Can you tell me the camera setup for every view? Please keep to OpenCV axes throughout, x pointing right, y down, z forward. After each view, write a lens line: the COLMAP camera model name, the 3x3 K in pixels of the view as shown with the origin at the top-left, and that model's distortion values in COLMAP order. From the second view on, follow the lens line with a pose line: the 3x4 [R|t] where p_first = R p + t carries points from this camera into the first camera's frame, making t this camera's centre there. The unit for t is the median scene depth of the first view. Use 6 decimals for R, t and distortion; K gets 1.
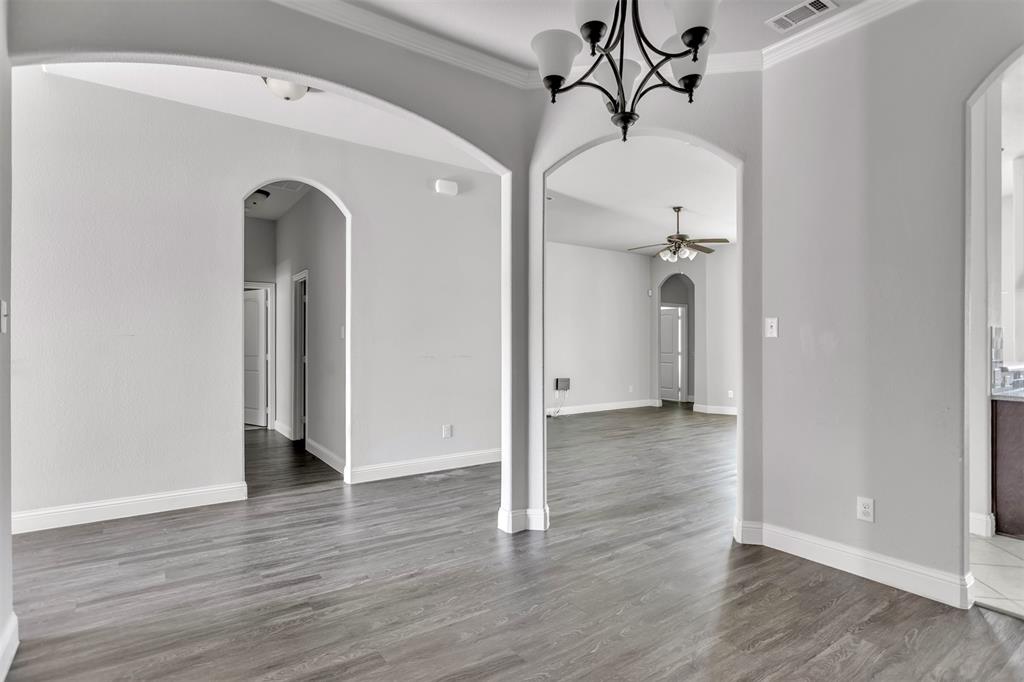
lens RADIAL K [[505.4, 0, 511.6], [0, 505.4, 348.0], [0, 0, 1]] dist [-0.001993, 0.000798]
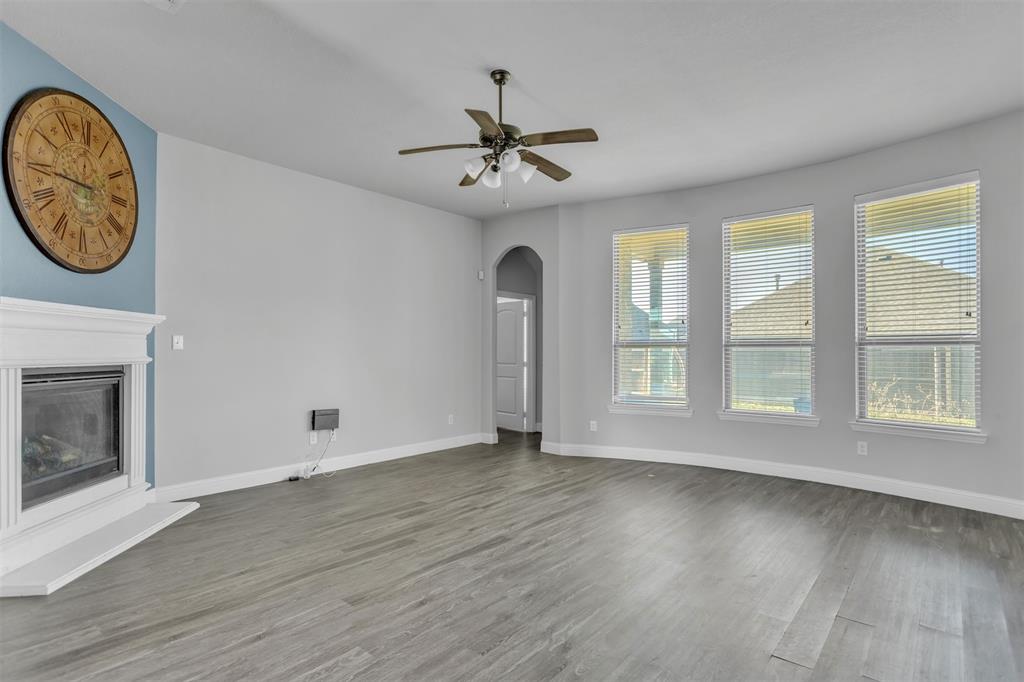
lens RADIAL K [[505.4, 0, 512.0], [0, 505.4, 351.2], [0, 0, 1]] dist [-0.001993, 0.000798]
pose [[0.965226, 0.001646, 0.261413, 0.140834], [0.000533, 0.999966, -0.008266, -0.001479], [-0.261417, 0.008118, 0.965192, 0.347016]]
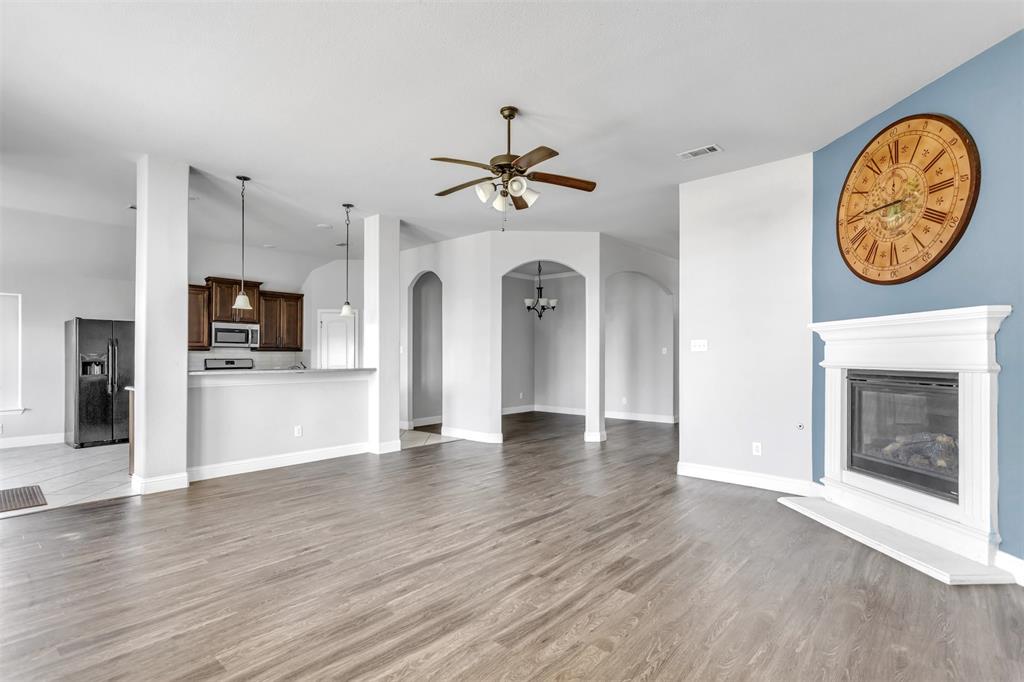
lens RADIAL K [[505.4, 0, 508.2], [0, 505.4, 349.0], [0, 0, 1]] dist [-0.001993, 0.000798]
pose [[-0.971781, -0.006190, -0.235806, 0.300257], [-0.002975, 0.999898, -0.013988, -0.003835], [0.235868, -0.012891, -0.971700, 0.999688]]
